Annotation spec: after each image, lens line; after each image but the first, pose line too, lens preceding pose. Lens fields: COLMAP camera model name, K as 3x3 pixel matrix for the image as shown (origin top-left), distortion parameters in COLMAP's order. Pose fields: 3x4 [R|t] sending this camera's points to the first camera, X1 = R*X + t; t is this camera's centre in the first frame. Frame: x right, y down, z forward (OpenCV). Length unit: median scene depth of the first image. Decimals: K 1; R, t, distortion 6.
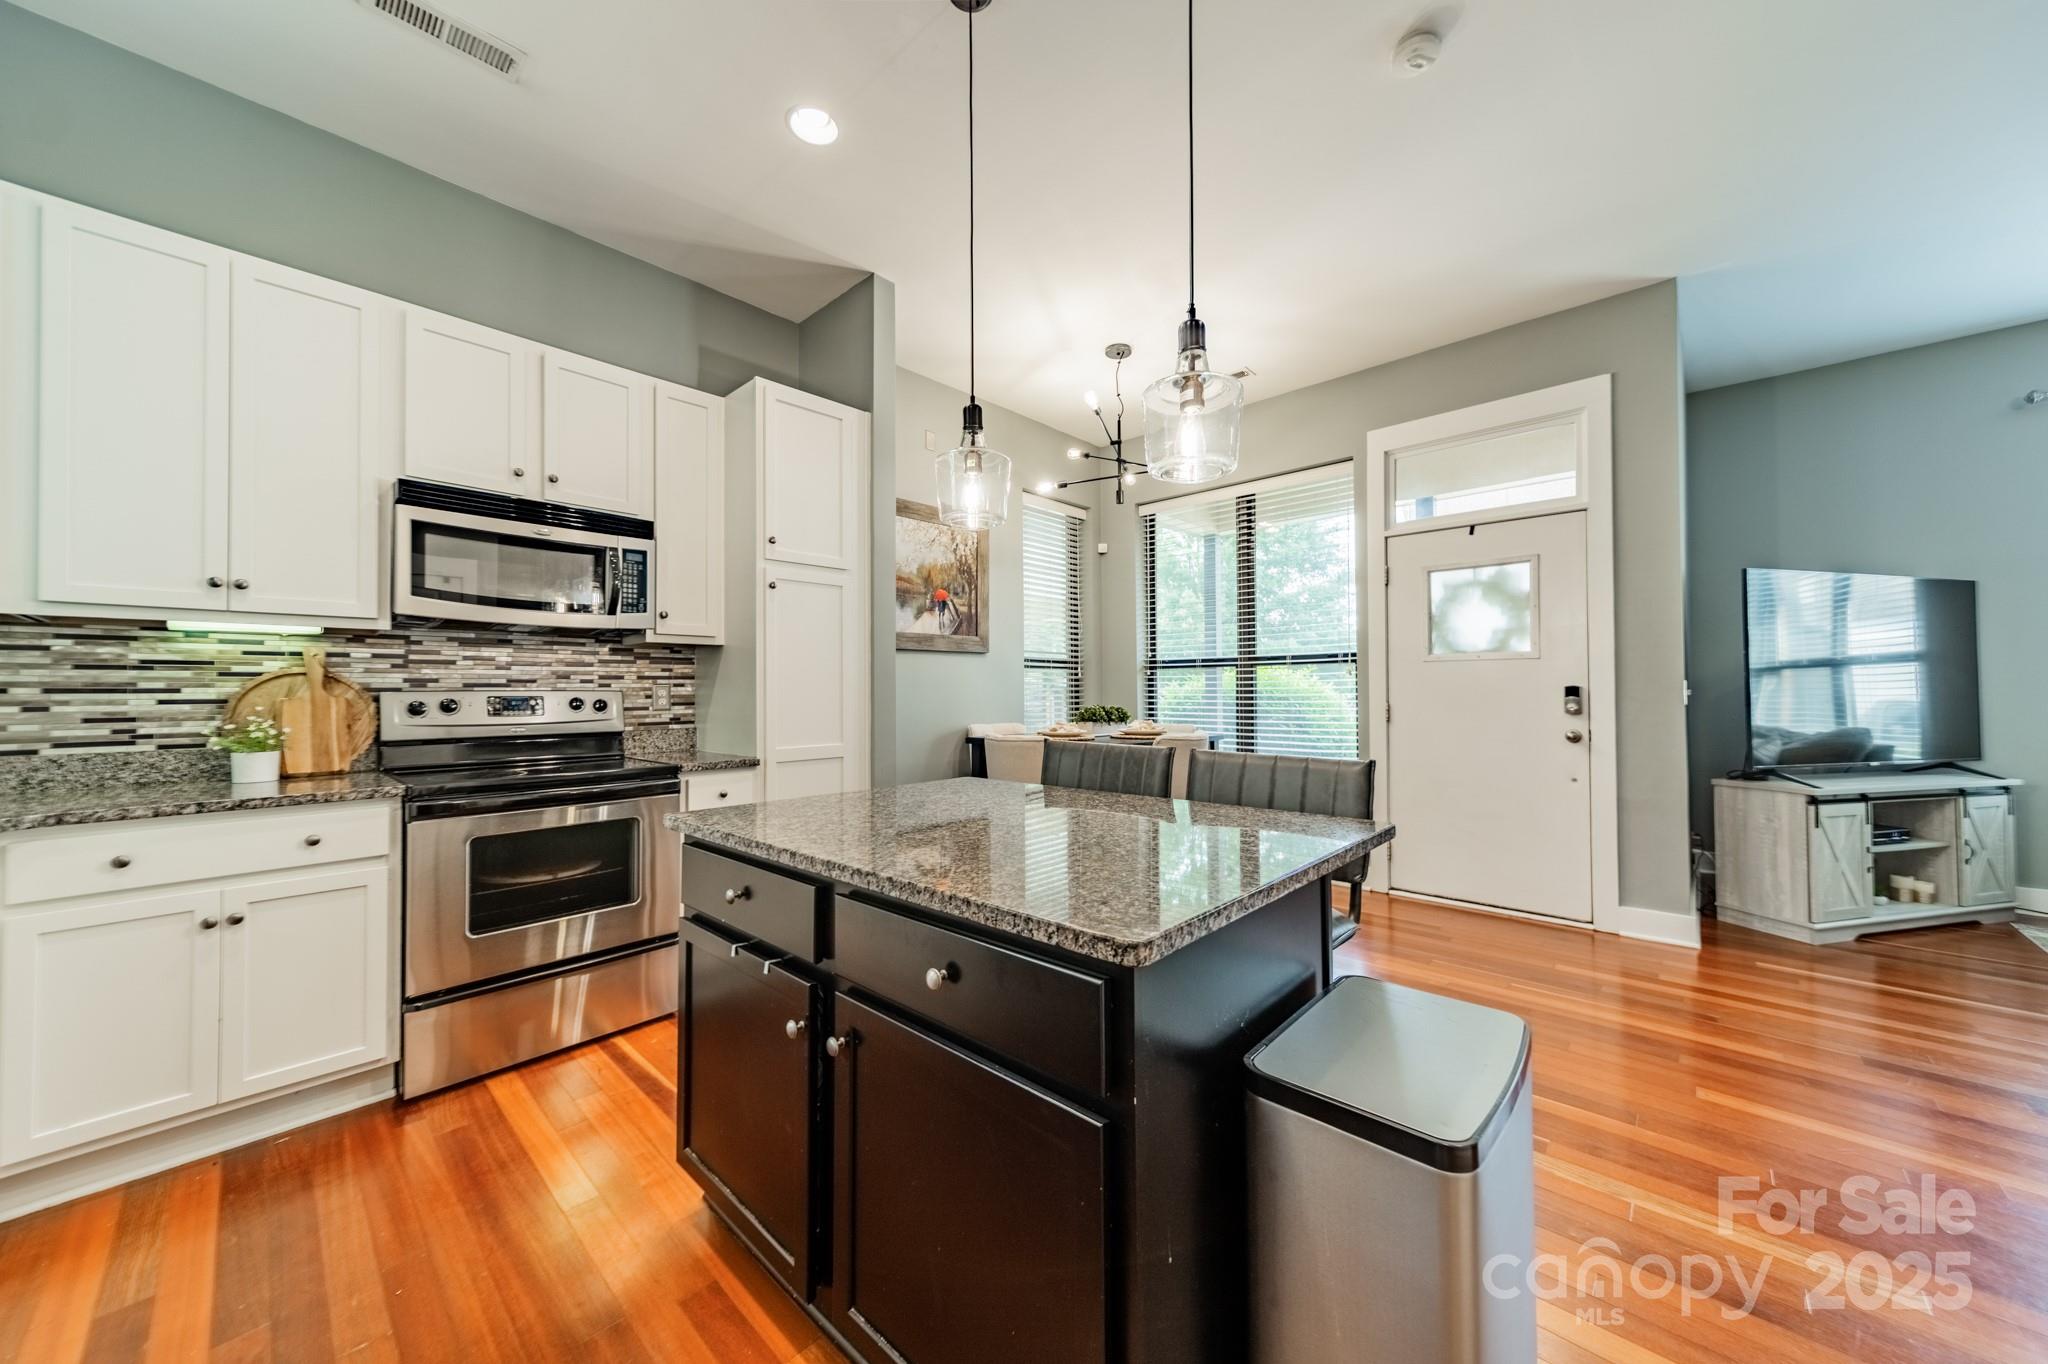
lens RADIAL K [[720.1, 0, 1025.4], [0, 720.1, 682.1], [0, 0, 1]] dist [0.007262, 0.000127]
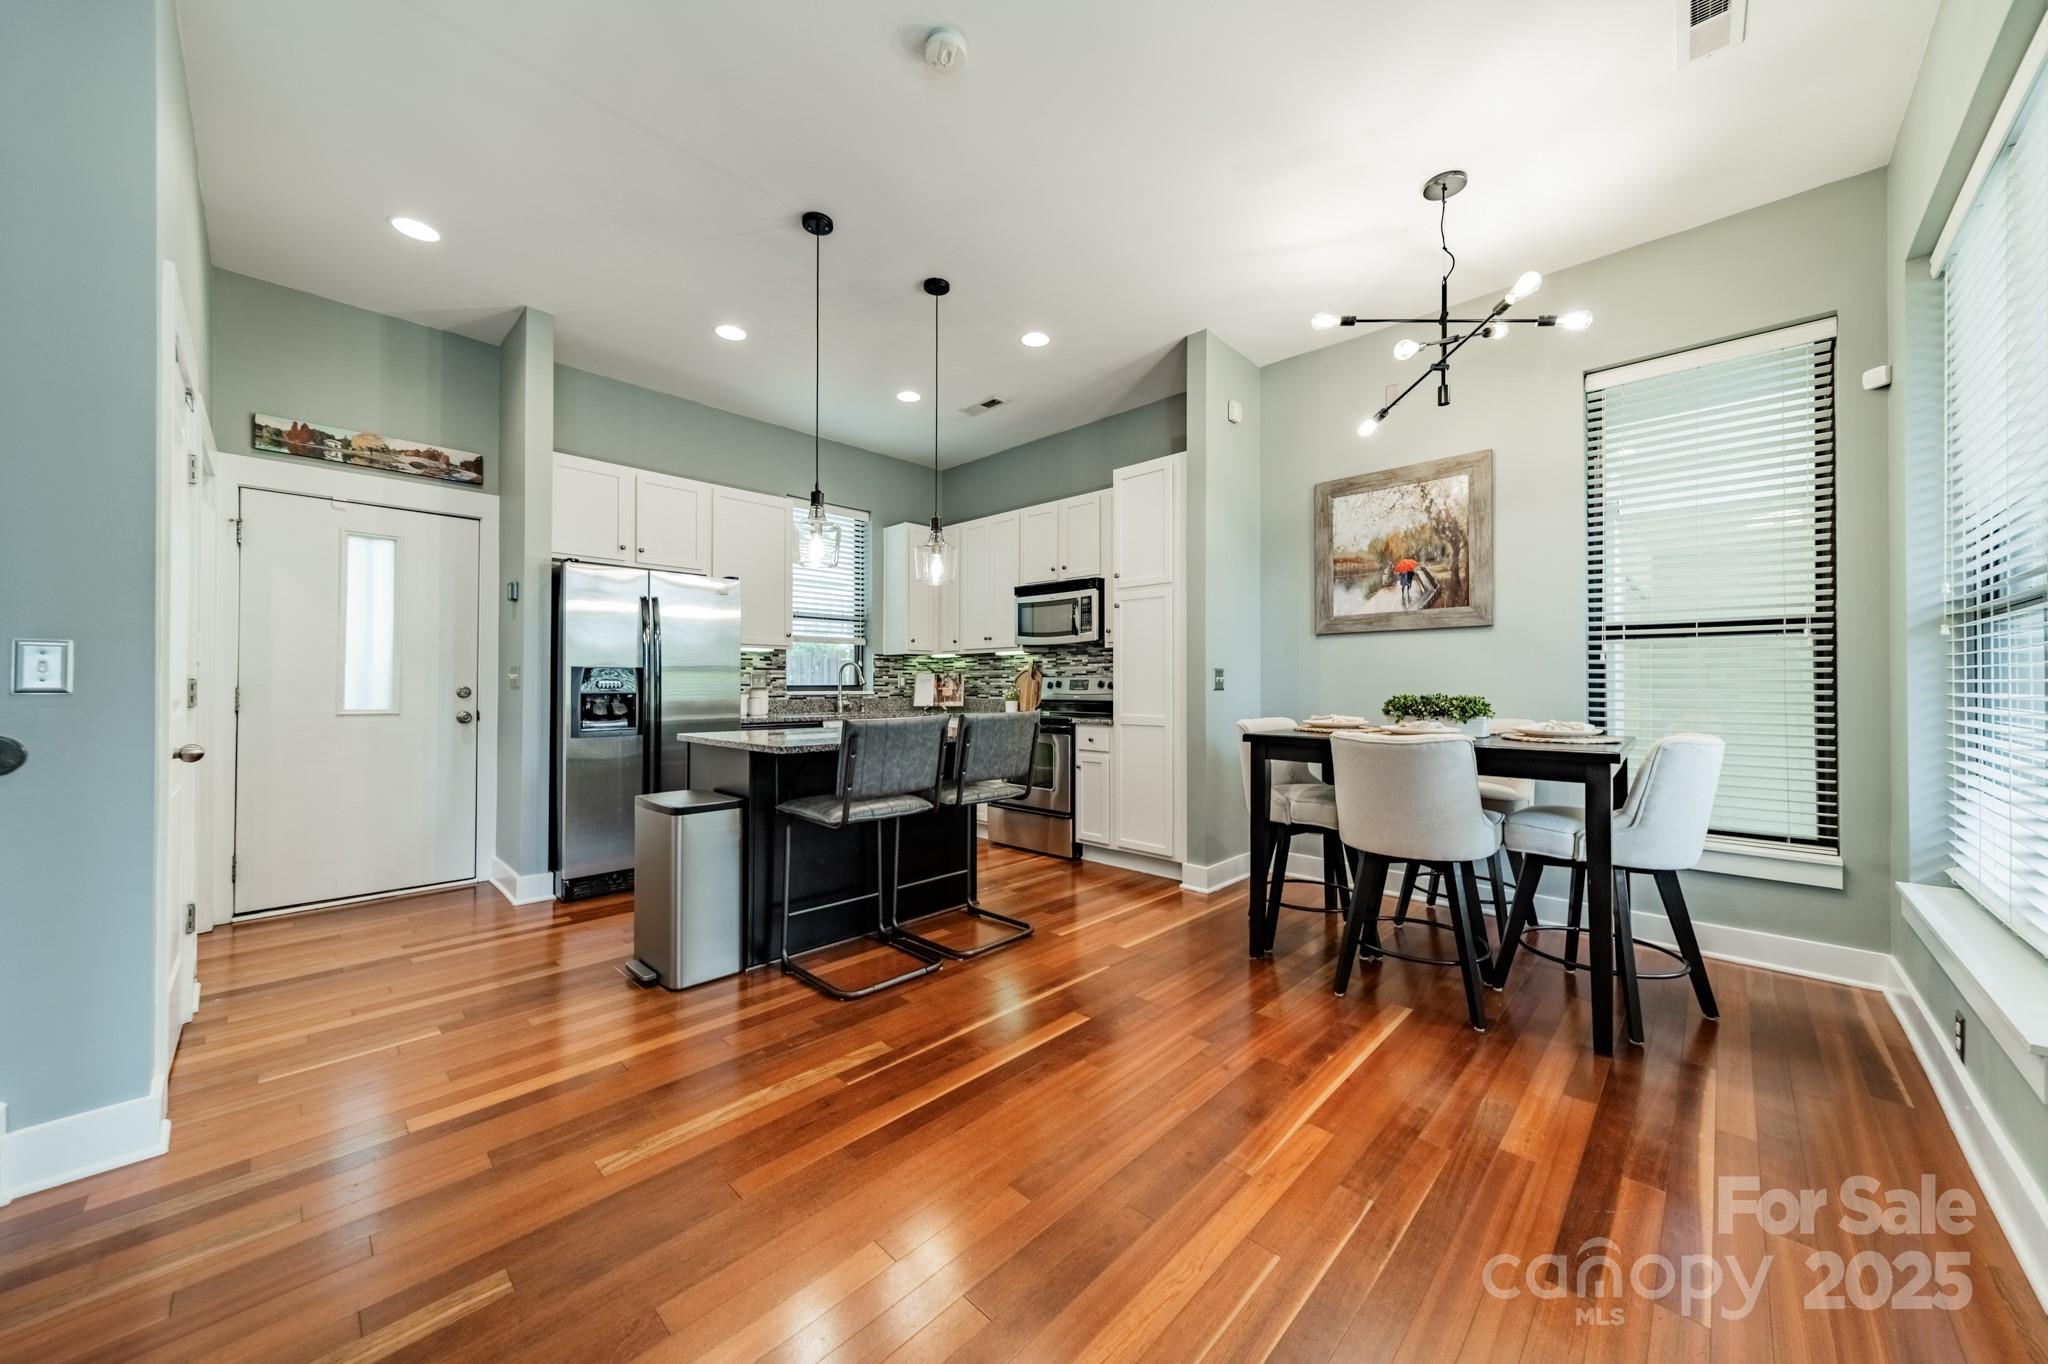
lens RADIAL K [[720.1, 0, 1023.1], [0, 720.1, 678.9], [0, 0, 1]] dist [0.007262, 0.000127]
pose [[-0.016819, -0.004030, -0.999850, 0.842744], [0.011554, 0.999924, -0.004224, 0.015871], [0.999792, -0.011623, -0.016771, 0.604735]]
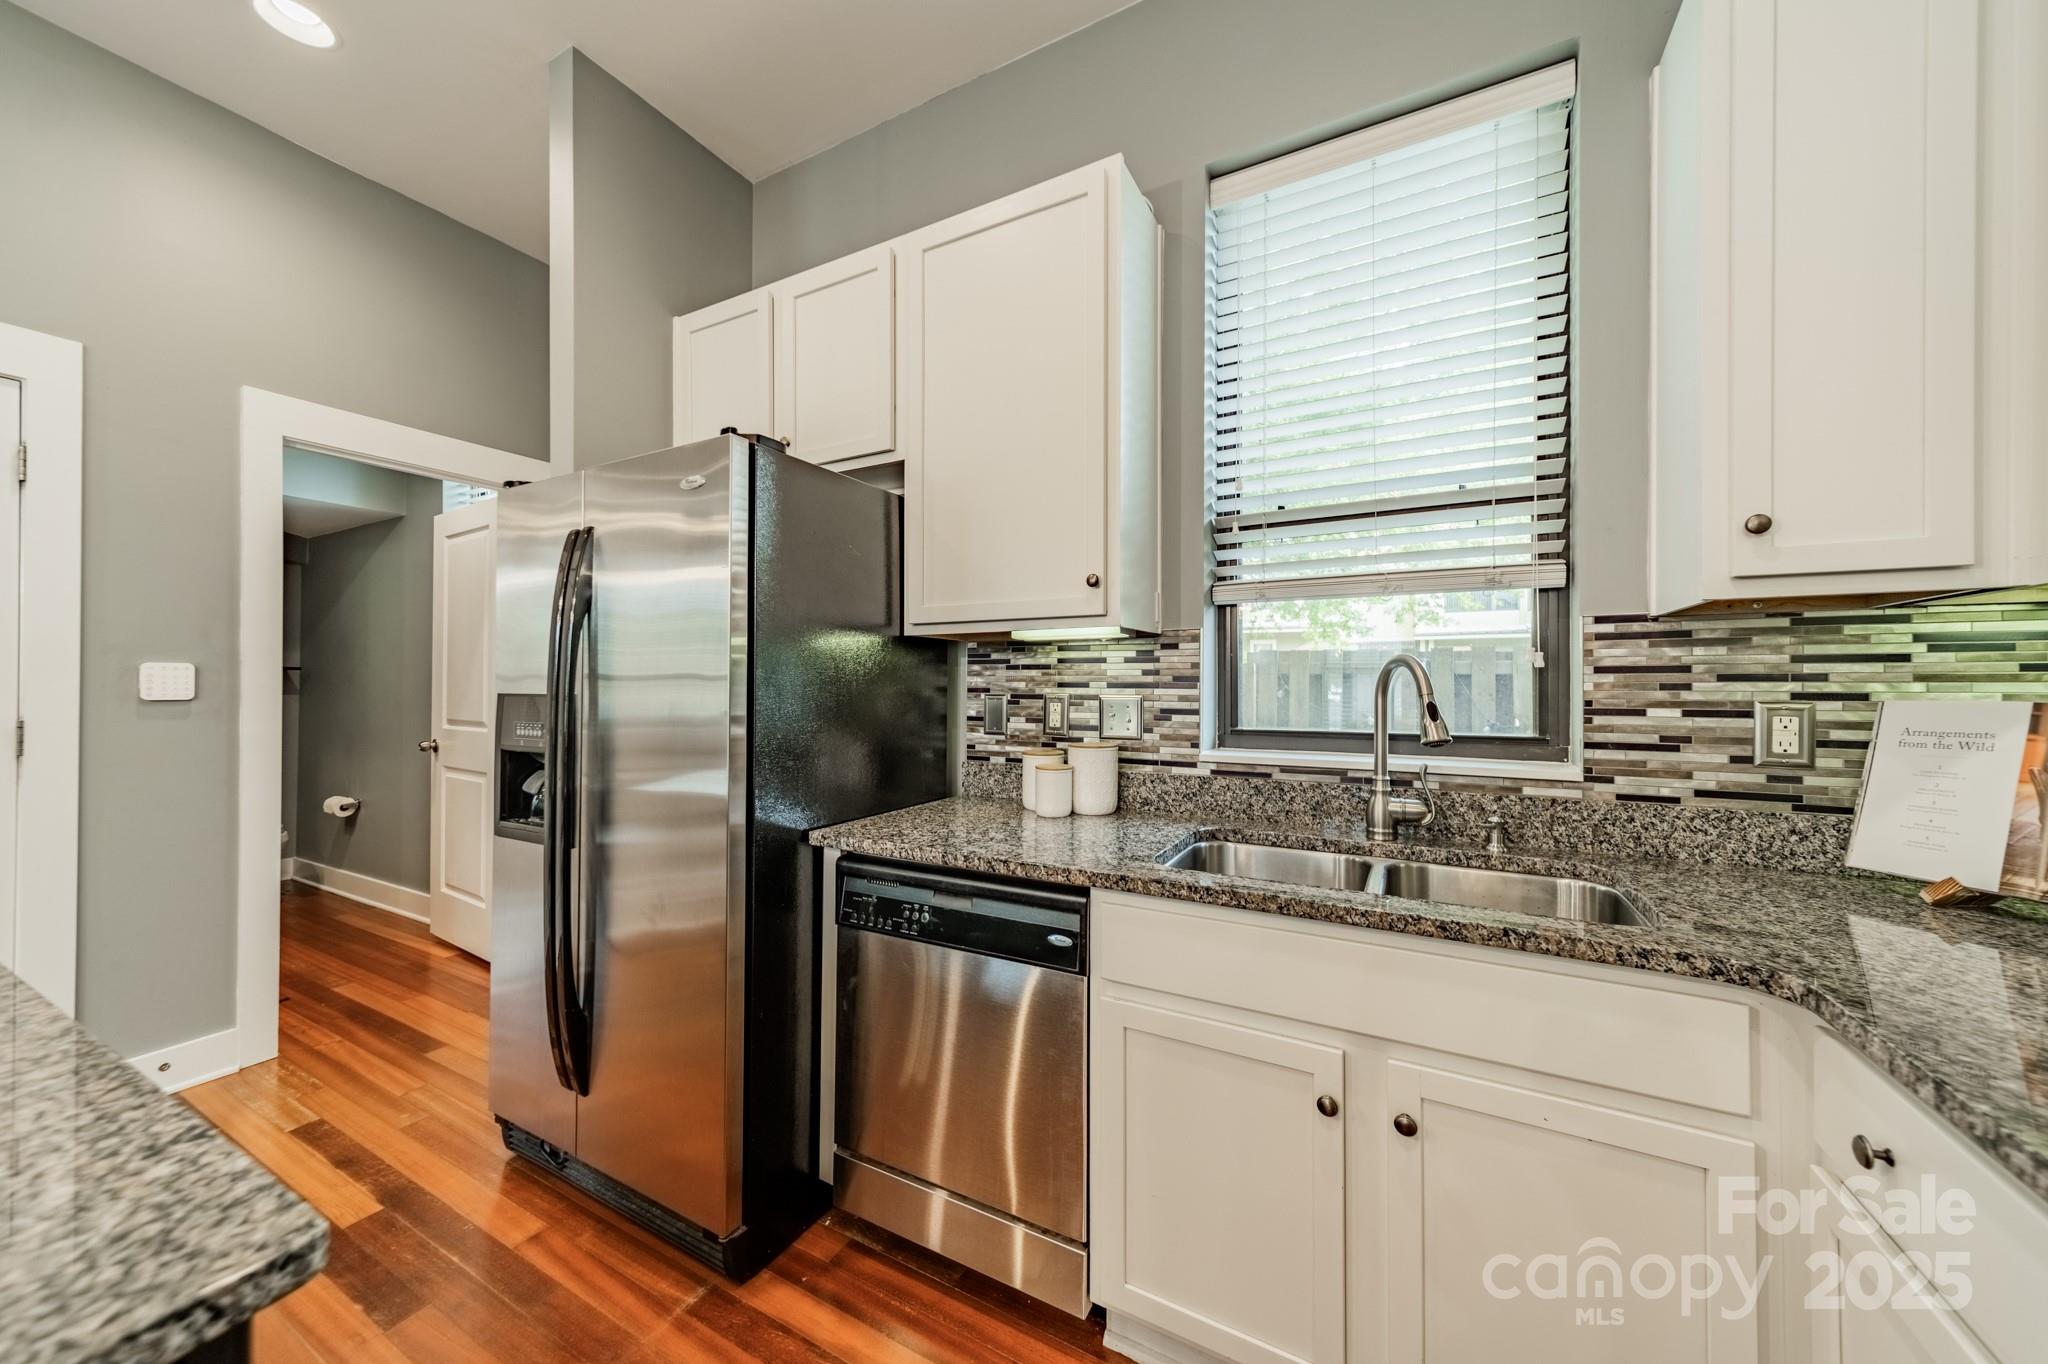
lens RADIAL K [[720.1, 0, 1026.7], [0, 720.1, 679.4], [0, 0, 1]] dist [0.007262, 0.000127]
pose [[-0.970079, 0.002454, -0.242775, -0.289432], [0.006724, 0.999837, -0.016764, -0.009387], [0.242695, -0.017895, -0.969938, 0.555288]]
